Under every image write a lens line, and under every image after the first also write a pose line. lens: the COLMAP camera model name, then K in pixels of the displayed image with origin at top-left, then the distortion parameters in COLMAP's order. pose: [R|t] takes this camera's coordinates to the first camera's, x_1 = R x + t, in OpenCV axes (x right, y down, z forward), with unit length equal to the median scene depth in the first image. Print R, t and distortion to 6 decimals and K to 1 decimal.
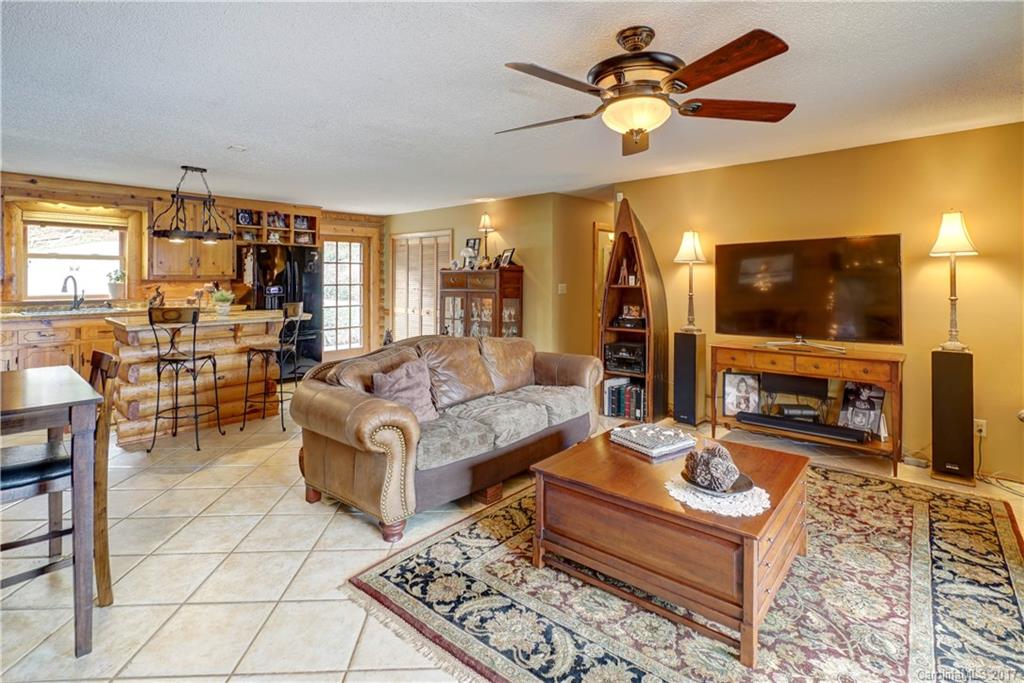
lens RADIAL K [[479.2, 0, 484.0], [0, 479.2, 274.8], [0, 0, 1]] dist [-0.010380, 0.004010]
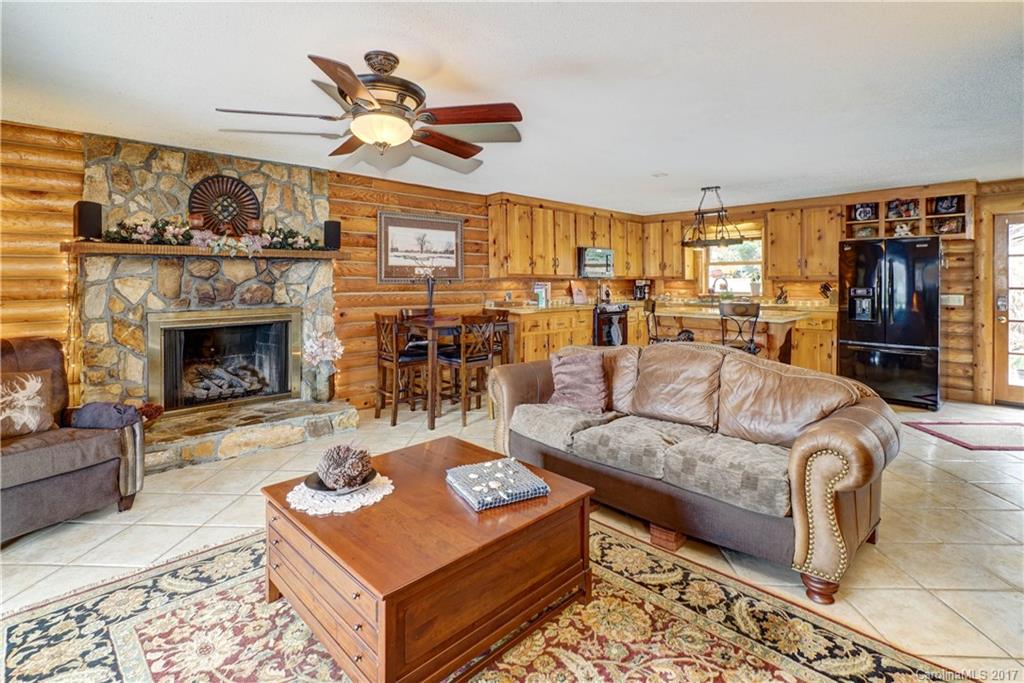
lens RADIAL K [[479.2, 0, 556.0], [0, 479.2, 280.2], [0, 0, 1]] dist [-0.010380, 0.004010]
pose [[0.023418, 0.000505, -0.999726, 0.520296], [0.009415, 0.999955, 0.000725, 0.005432], [0.999681, -0.009429, 0.023412, 0.497175]]
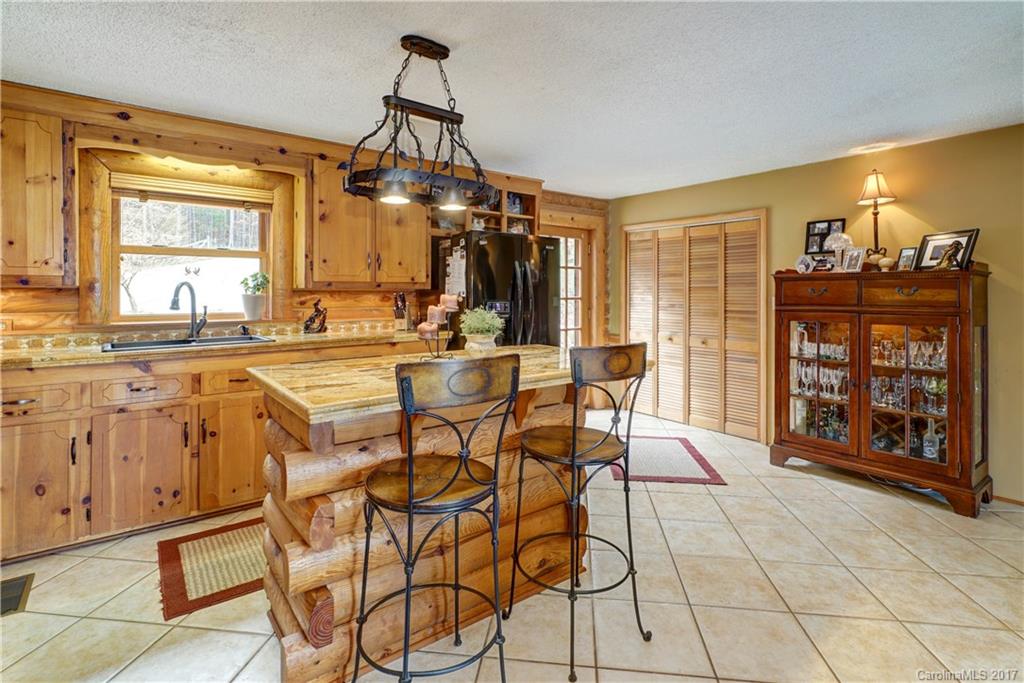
lens RADIAL K [[479.2, 0, 534.0], [0, 479.2, 289.7], [0, 0, 1]] dist [-0.010380, 0.004010]
pose [[0.994658, 0.001507, -0.103215, -0.393398], [-0.001401, 0.999998, 0.001094, 0.011369], [0.103216, -0.000944, 0.994659, 0.476204]]
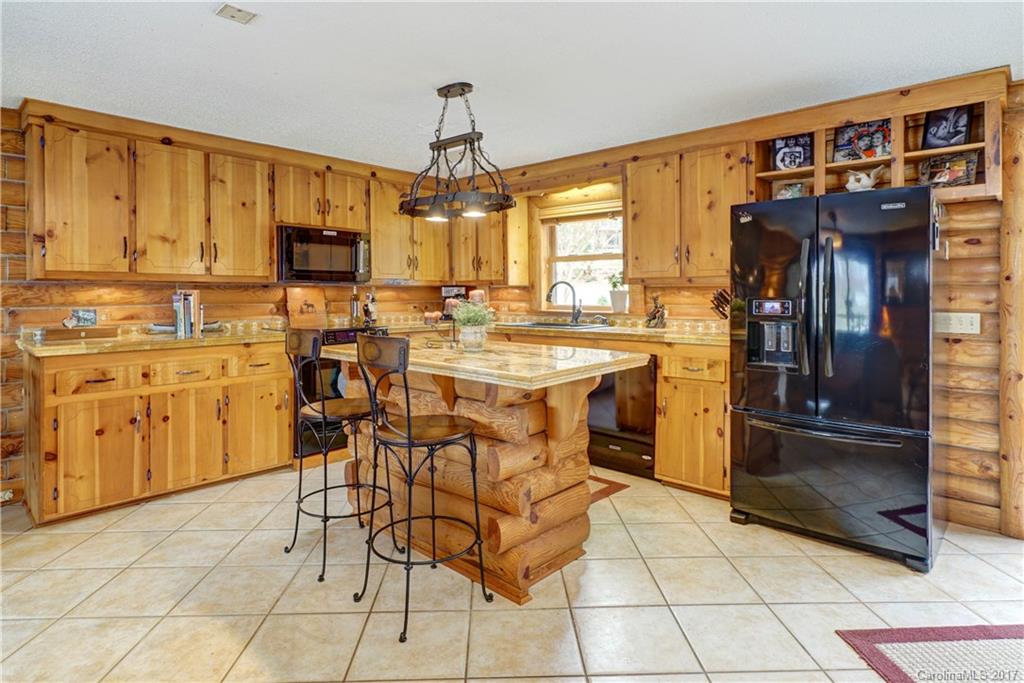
lens RADIAL K [[560.9, 0, 510.4], [0, 560.9, 290.8], [0, 0, 1]] dist [0.002621, 0.001007]
pose [[0.053965, 0.000486, -0.998543, 0.058578], [0.011105, 0.999938, 0.001087, 0.016780], [0.998481, -0.011148, 0.053956, 0.890318]]
